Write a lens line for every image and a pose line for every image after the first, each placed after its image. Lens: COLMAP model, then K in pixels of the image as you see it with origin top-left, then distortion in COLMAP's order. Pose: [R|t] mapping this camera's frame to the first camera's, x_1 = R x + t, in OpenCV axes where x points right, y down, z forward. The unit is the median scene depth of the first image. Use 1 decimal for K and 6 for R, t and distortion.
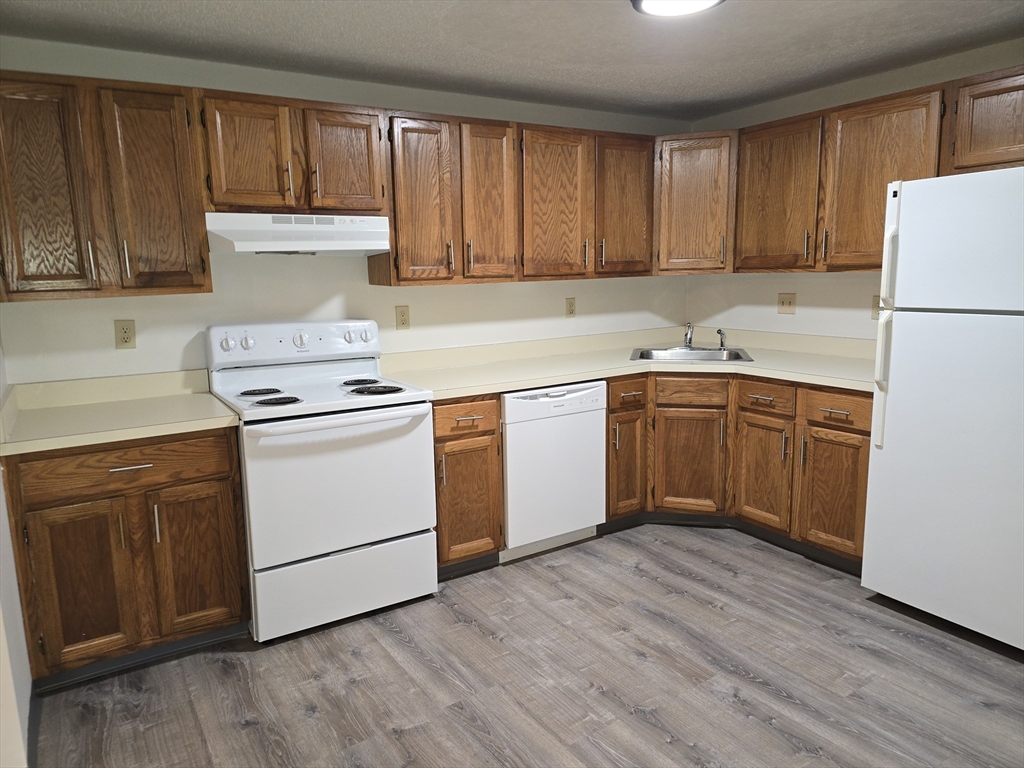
lens RADIAL K [[683.7, 0, 503.7], [0, 683.7, 381.2], [0, 0, 1]] dist [0.084376, -0.096725]
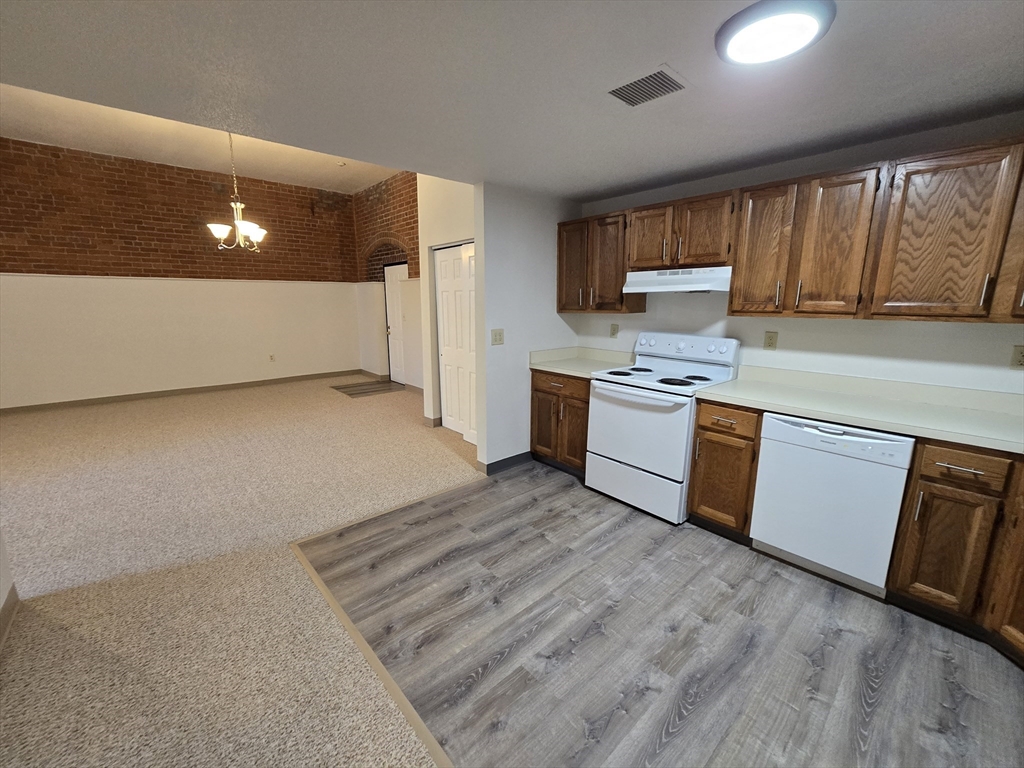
lens RADIAL K [[419.4, 0, 508.2], [0, 419.4, 386.1], [0, 0, 1]] dist [-0.006388, -0.000048]
pose [[0.153998, 0.219883, -0.963294, 0.646040], [-0.165080, 0.966947, 0.194326, -0.095601], [0.974183, 0.129094, 0.185206, 0.441512]]
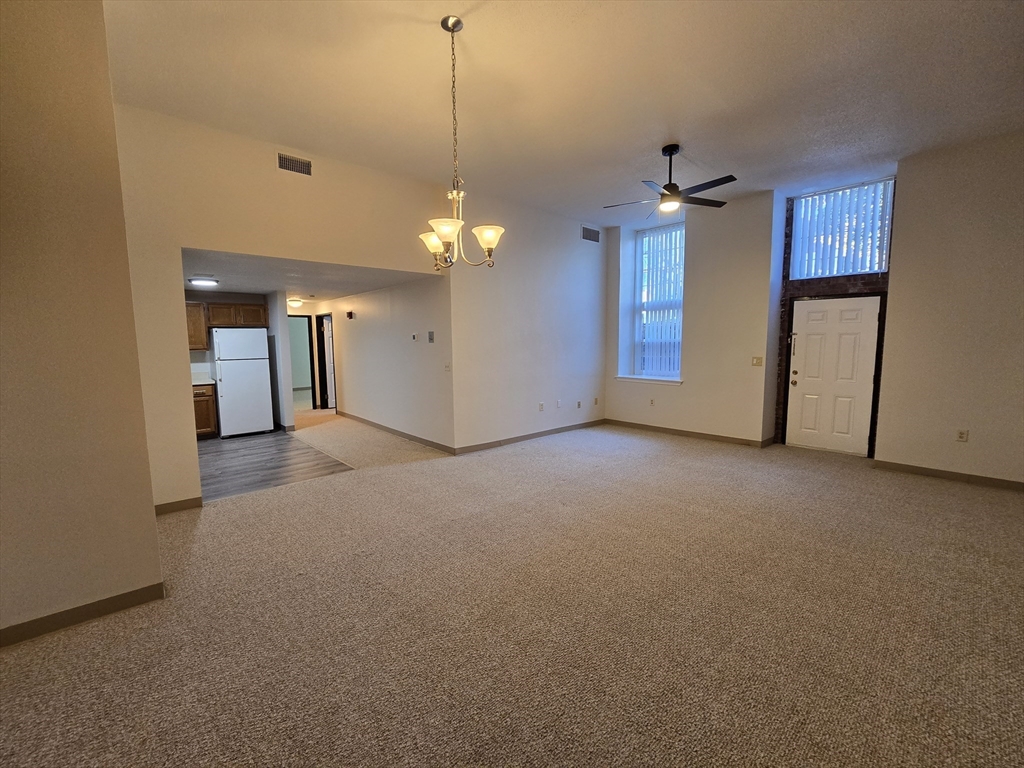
lens RADIAL K [[419.4, 0, 508.2], [0, 419.4, 386.1], [0, 0, 1]] dist [-0.006388, -0.000048]
pose [[-0.184157, -0.080479, 0.979596, -1.826562], [0.170270, 0.978962, 0.112437, 0.044149], [-0.968036, 0.187502, -0.166580, -0.137130]]
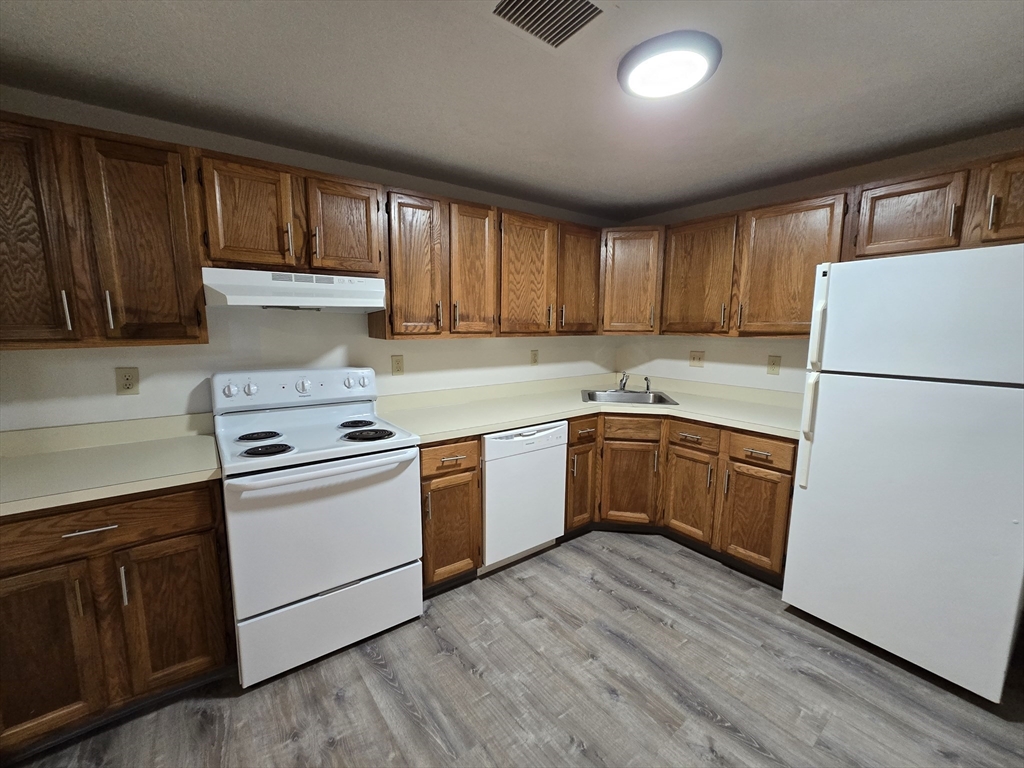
lens RADIAL K [[419.4, 0, 508.2], [0, 419.4, 386.1], [0, 0, 1]] dist [-0.006388, -0.000048]
pose [[0.996635, 0.014614, 0.080656, -0.017887], [-0.013027, 0.999712, -0.020174, -0.051687], [-0.080927, 0.019055, 0.996538, 0.303762]]
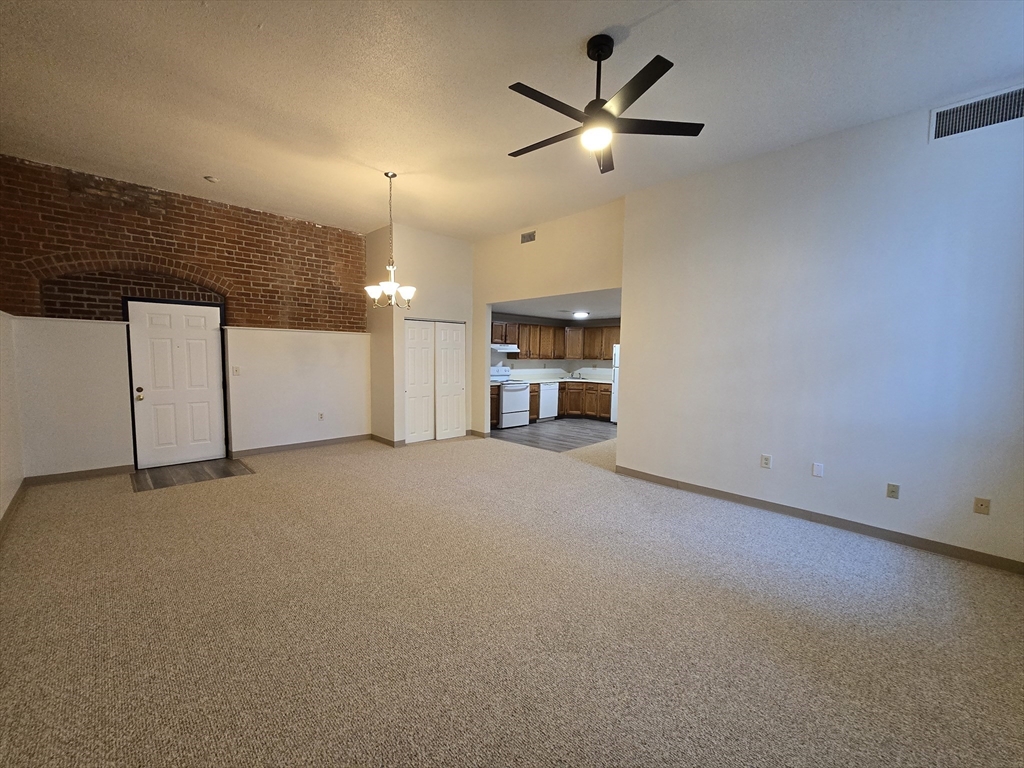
lens RADIAL K [[419.4, 0, 508.2], [0, 419.4, 386.1], [0, 0, 1]] dist [-0.006388, -0.000048]
pose [[0.974978, 0.021905, 0.221219, -0.870985], [-0.002735, 0.996240, -0.086591, 0.294041], [-0.222284, 0.083820, 0.971372, -1.772512]]
